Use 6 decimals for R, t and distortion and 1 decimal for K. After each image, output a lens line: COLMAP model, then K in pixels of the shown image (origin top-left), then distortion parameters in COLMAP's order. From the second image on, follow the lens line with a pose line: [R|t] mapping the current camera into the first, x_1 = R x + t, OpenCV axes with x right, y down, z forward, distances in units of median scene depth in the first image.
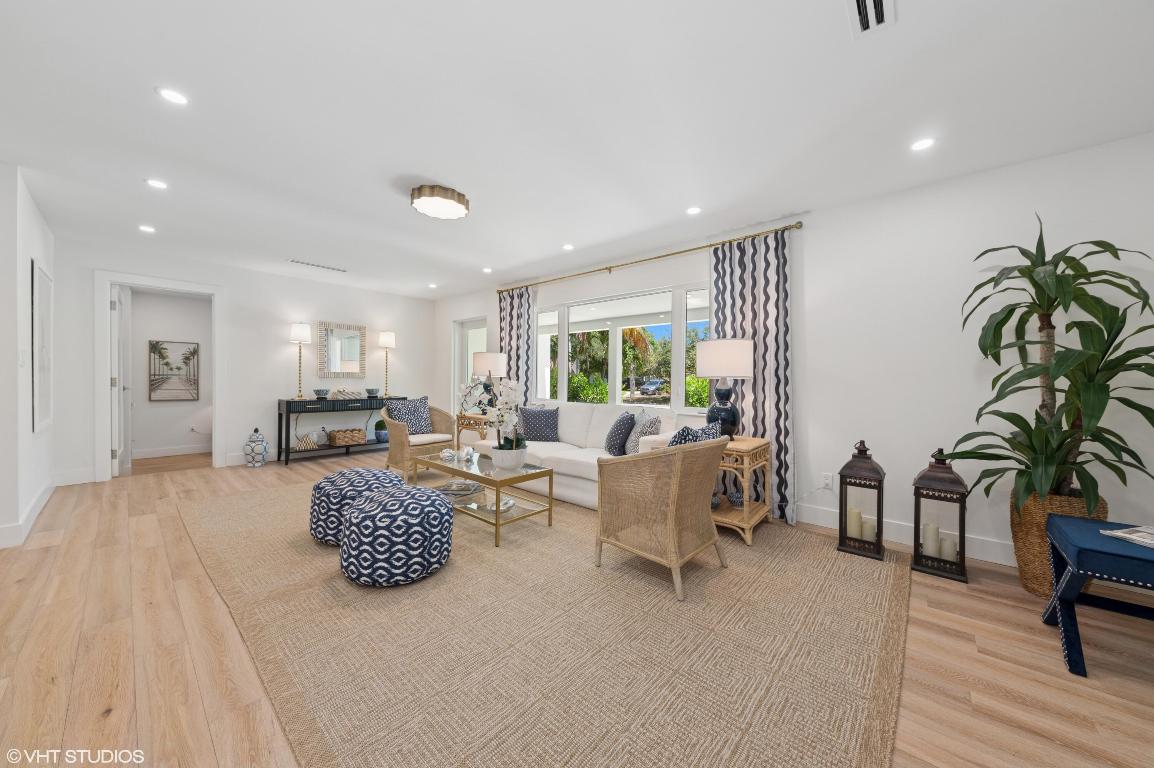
lens RADIAL K [[393.9, 0, 577.0], [0, 393.9, 384.0], [0, 0, 1]] dist [0.000962, -0.005380]
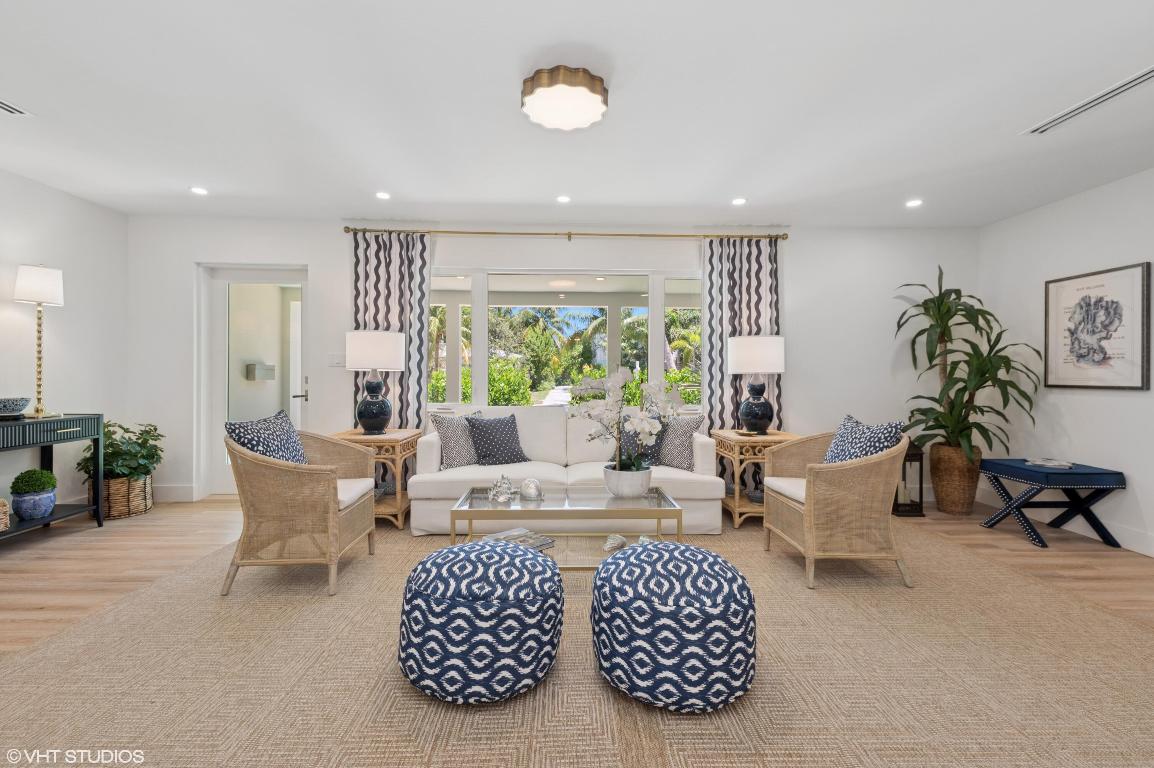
lens RADIAL K [[504.1, 0, 577.0], [0, 504.1, 384.0], [0, 0, 1]] dist [0.002270, 0.000193]
pose [[0.739208, -0.013452, 0.673343, -0.773594], [0.006266, 0.999895, 0.013098, -0.008249], [-0.673449, -0.005463, 0.739214, 0.313434]]
